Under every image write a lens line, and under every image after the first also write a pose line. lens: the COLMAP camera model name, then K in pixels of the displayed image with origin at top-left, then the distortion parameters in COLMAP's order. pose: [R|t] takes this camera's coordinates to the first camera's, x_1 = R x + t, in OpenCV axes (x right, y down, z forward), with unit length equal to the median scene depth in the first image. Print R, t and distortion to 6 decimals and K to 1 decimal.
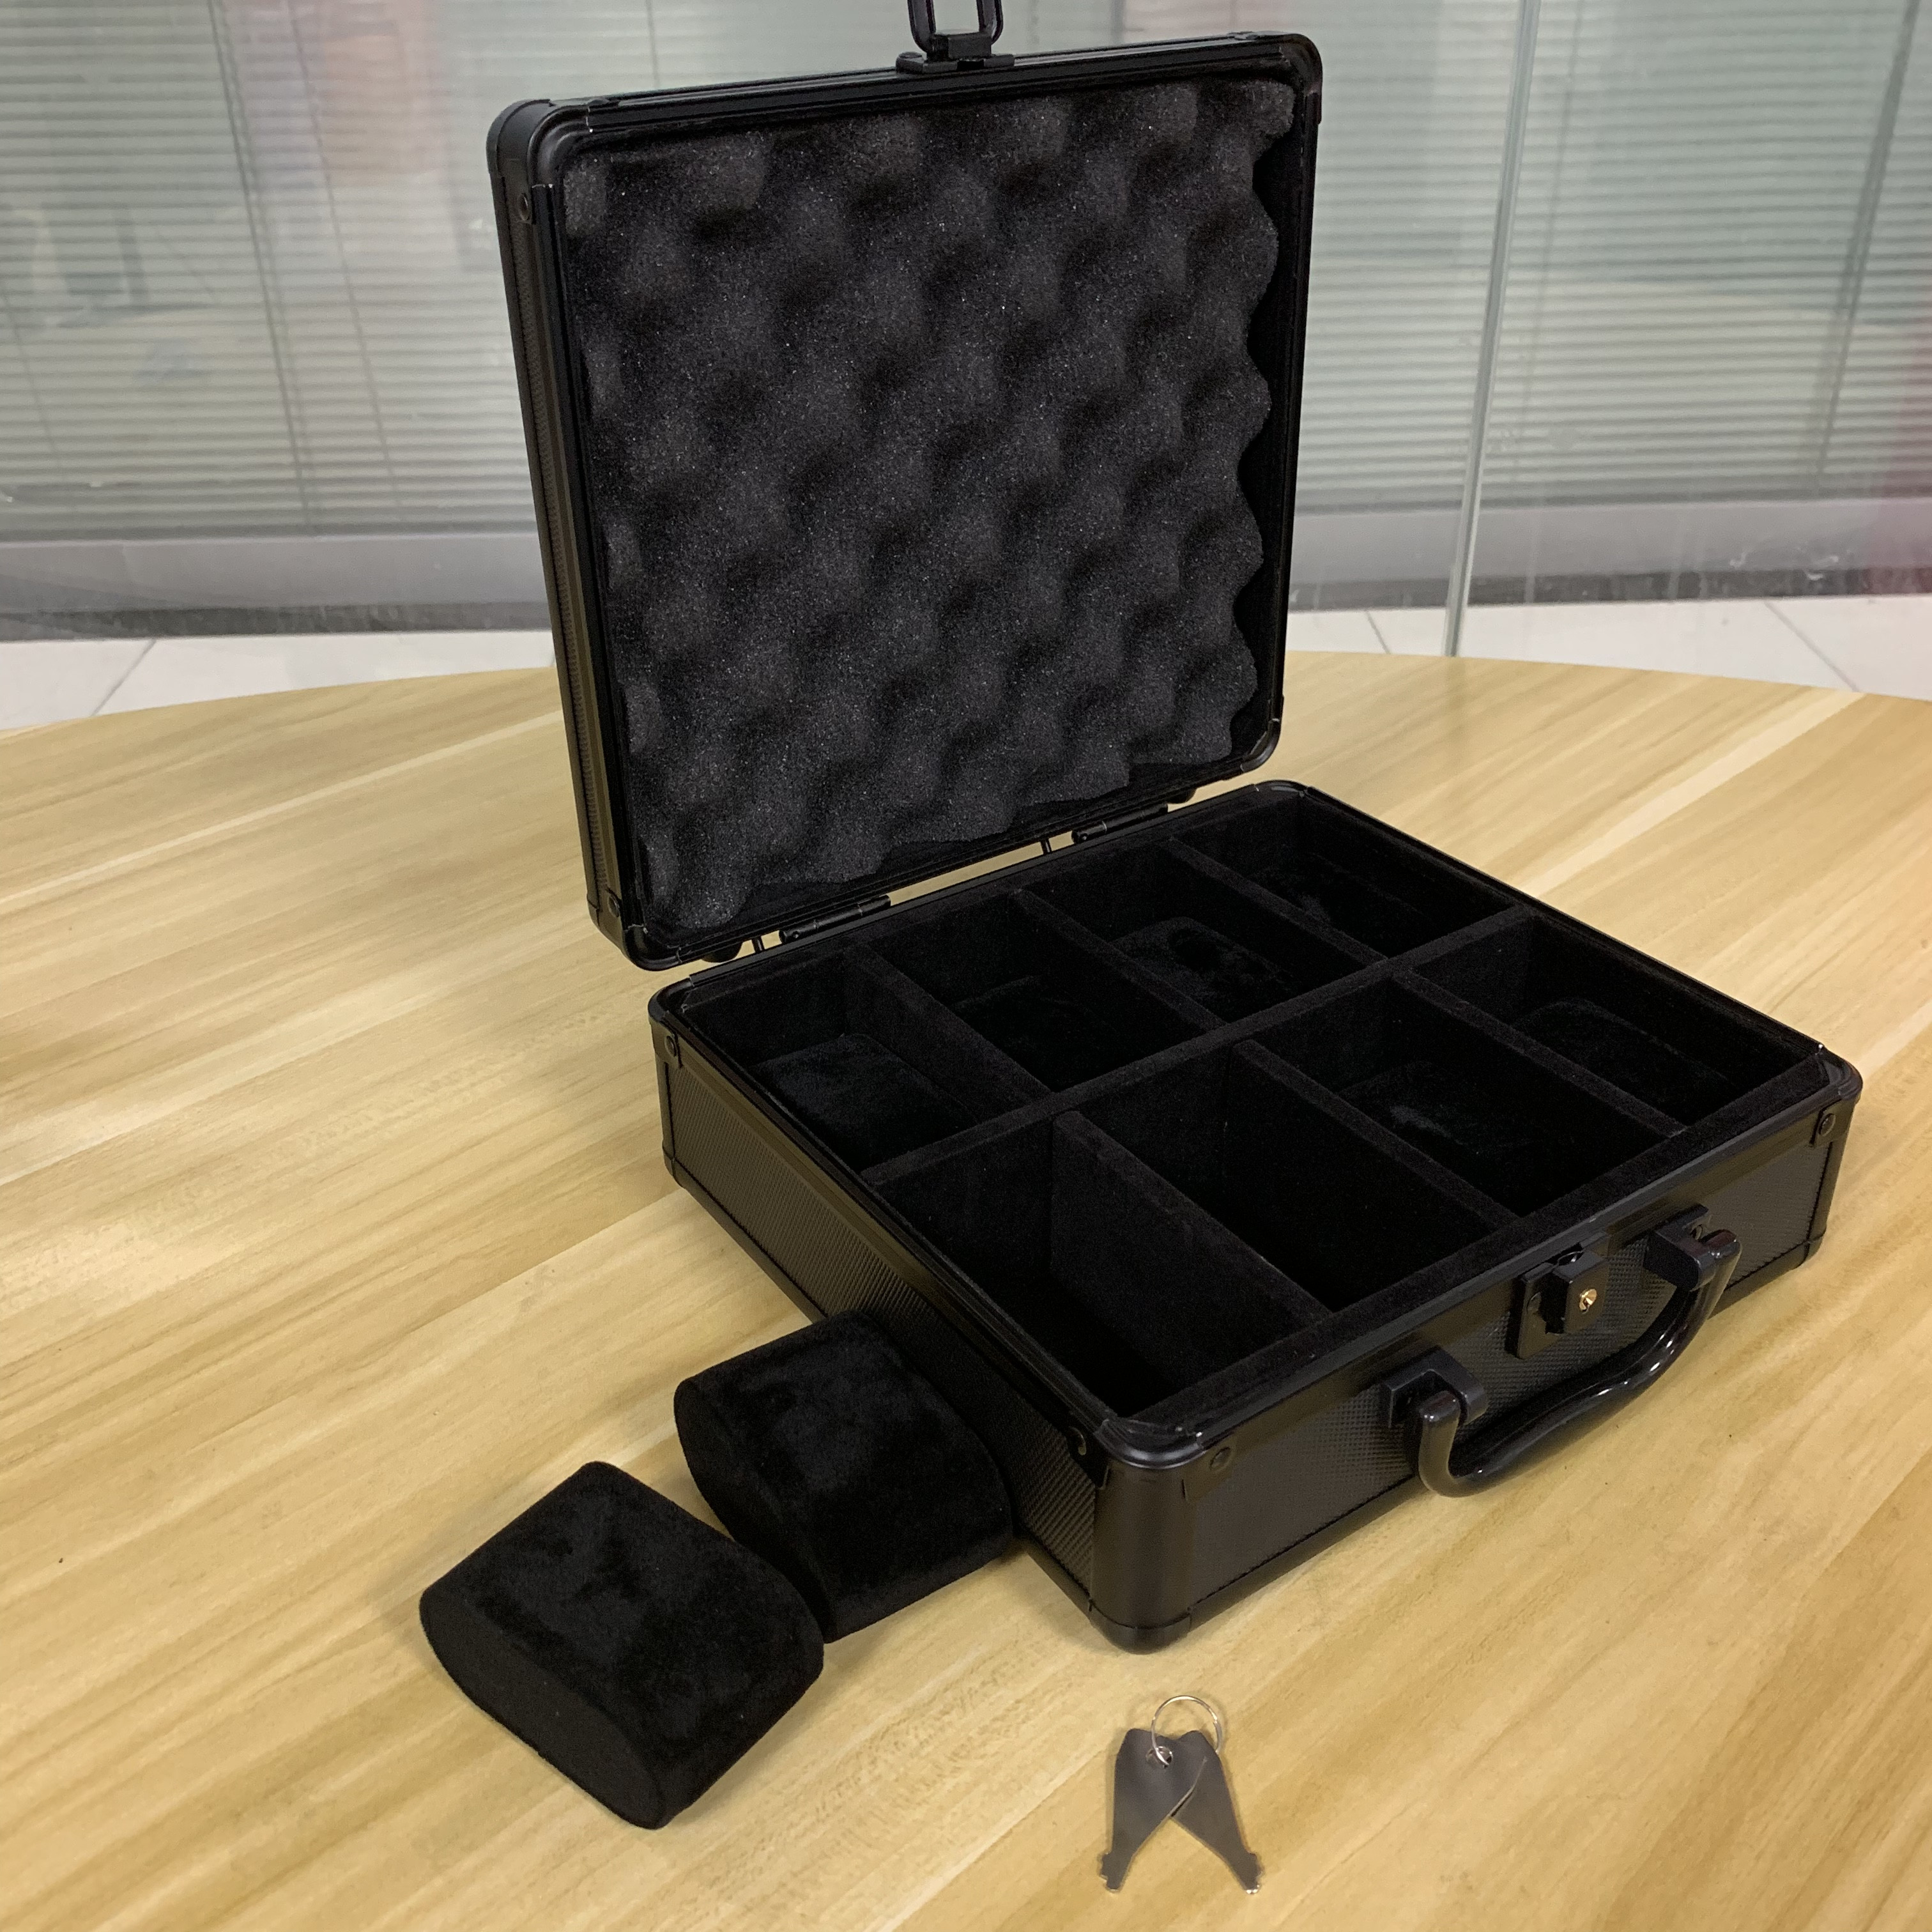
lens RADIAL K [[1991.5, 0, 971.6], [0, 1991.5, 963.7], [0, 0, 1]] dist [0.201126, -0.644954]
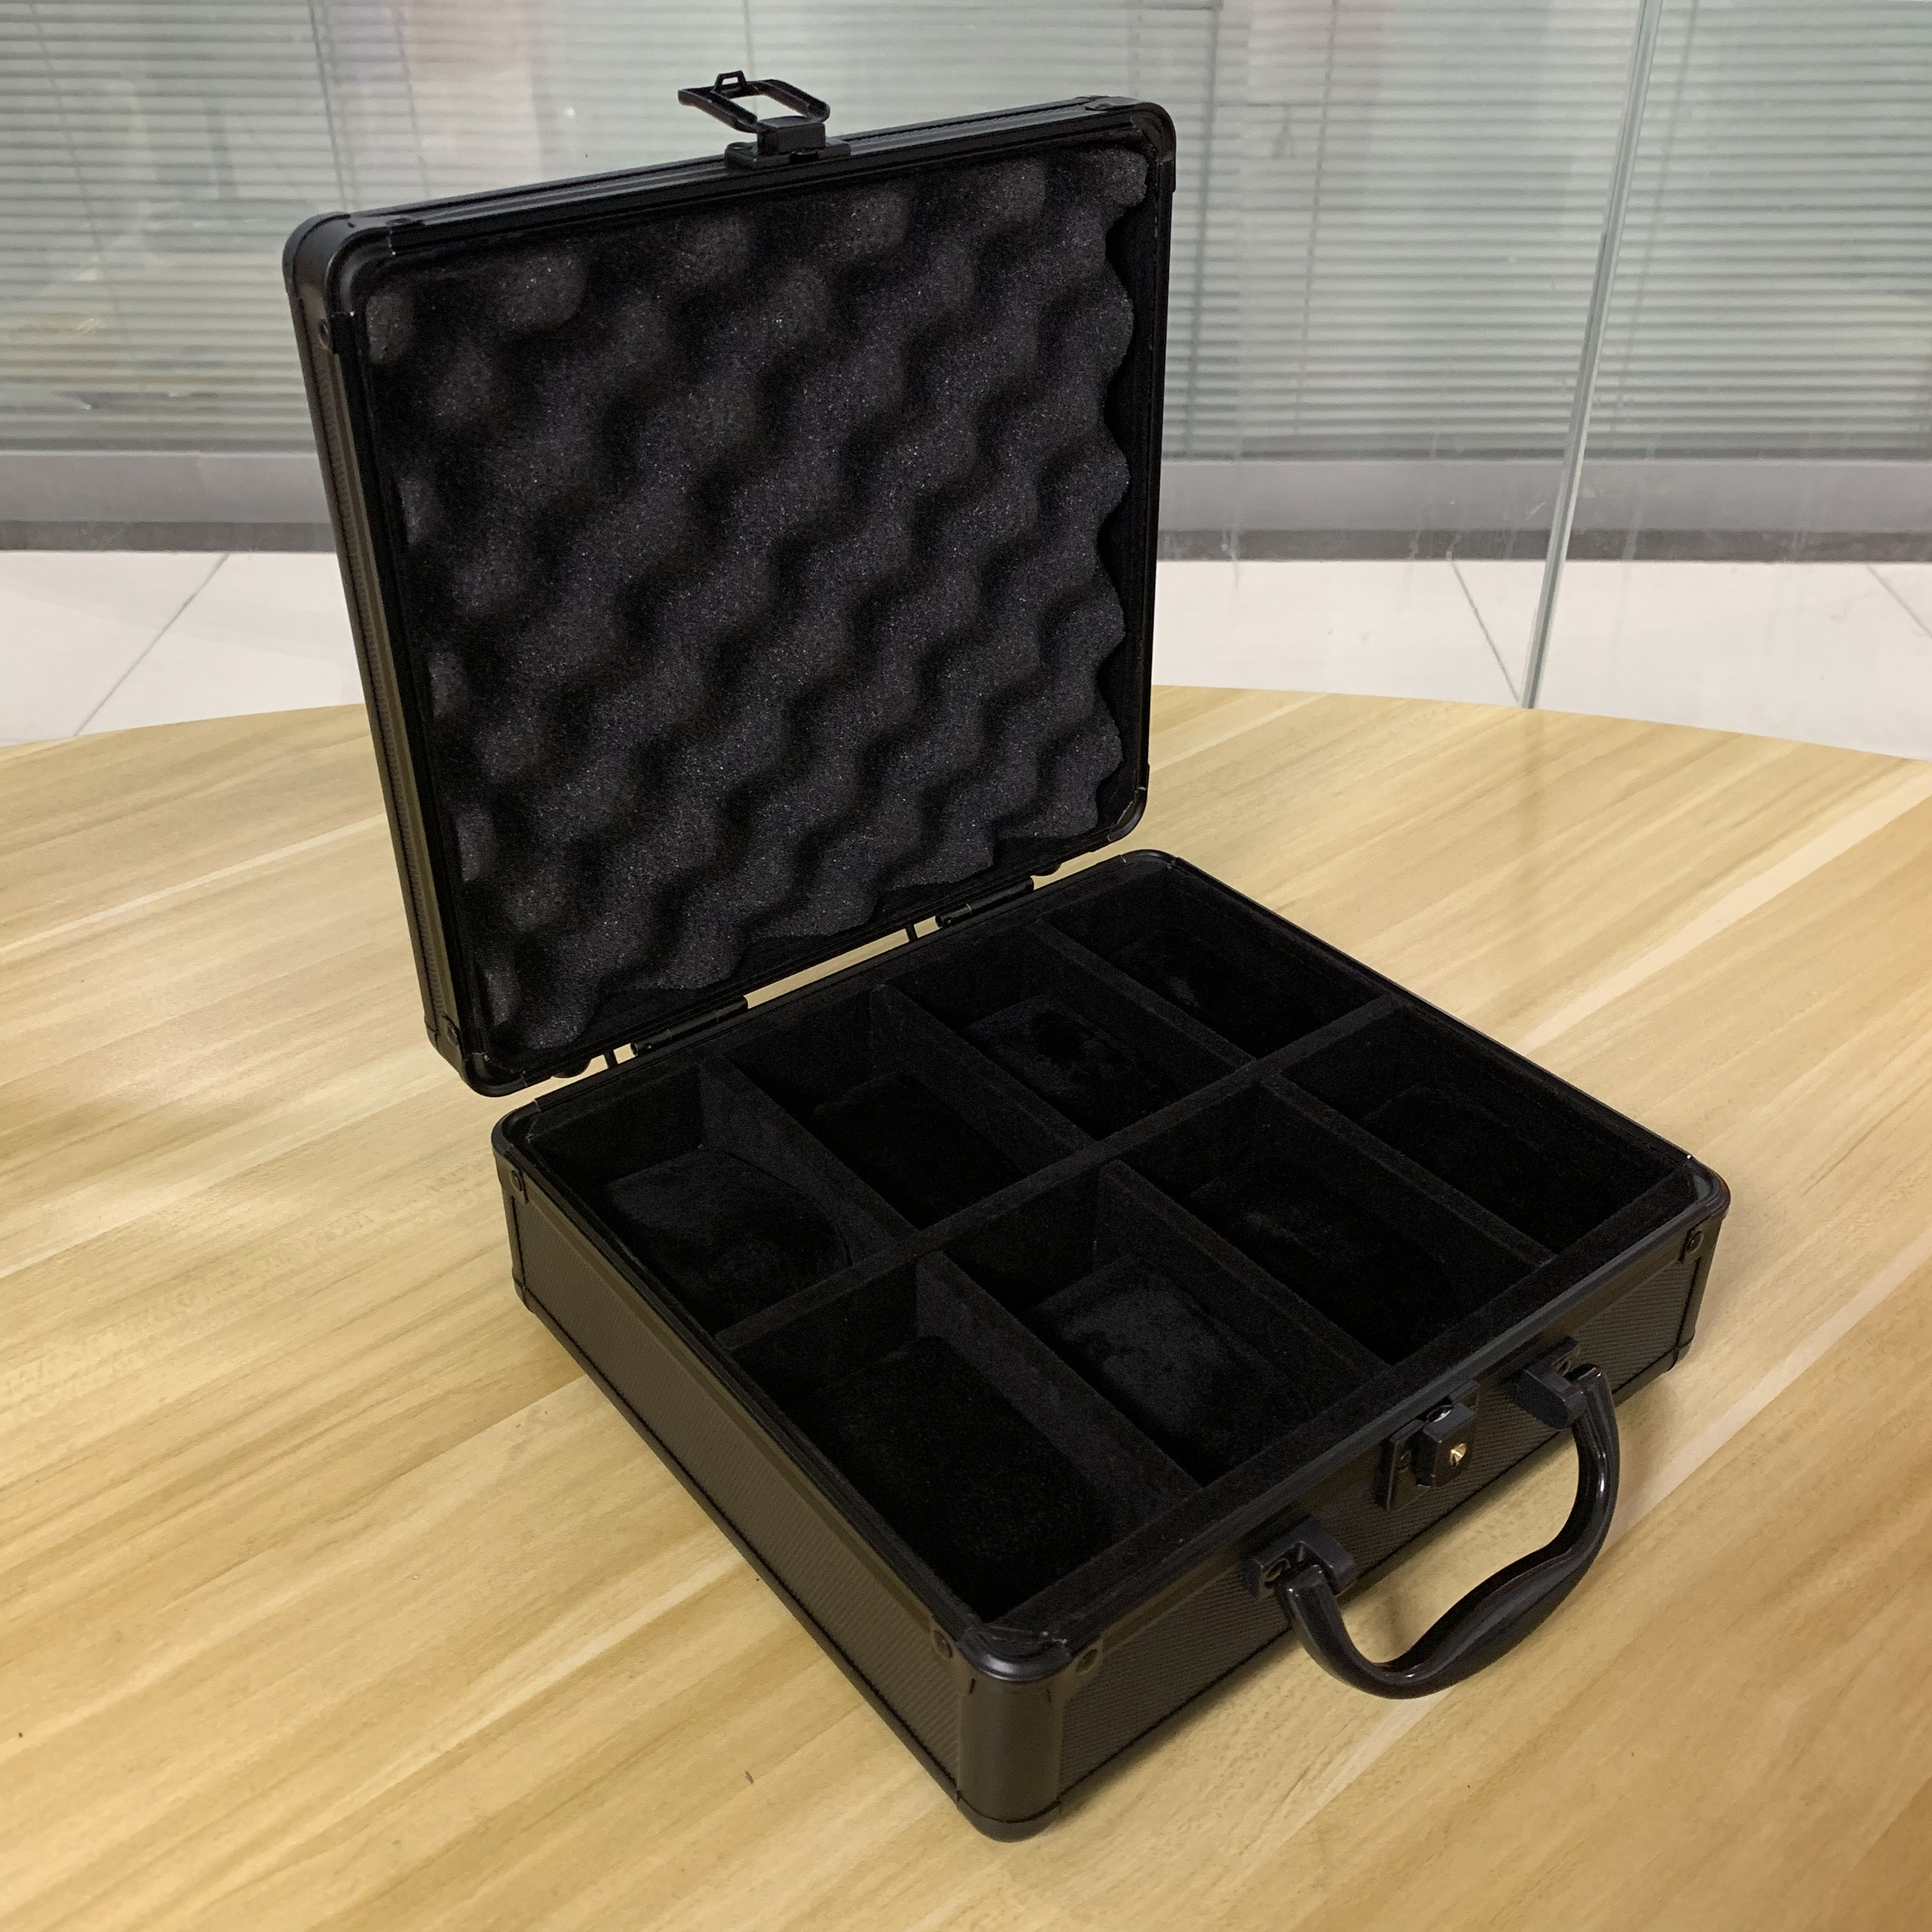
lens RADIAL K [[1991.5, 0, 971.6], [0, 1991.5, 963.7], [0, 0, 1]] dist [0.201126, -0.644954]
pose [[0.998277, -0.022098, 0.054357, 0.016329], [0.019888, 0.998967, 0.040851, -0.093343], [-0.055204, -0.039700, 0.997686, 0.032377]]
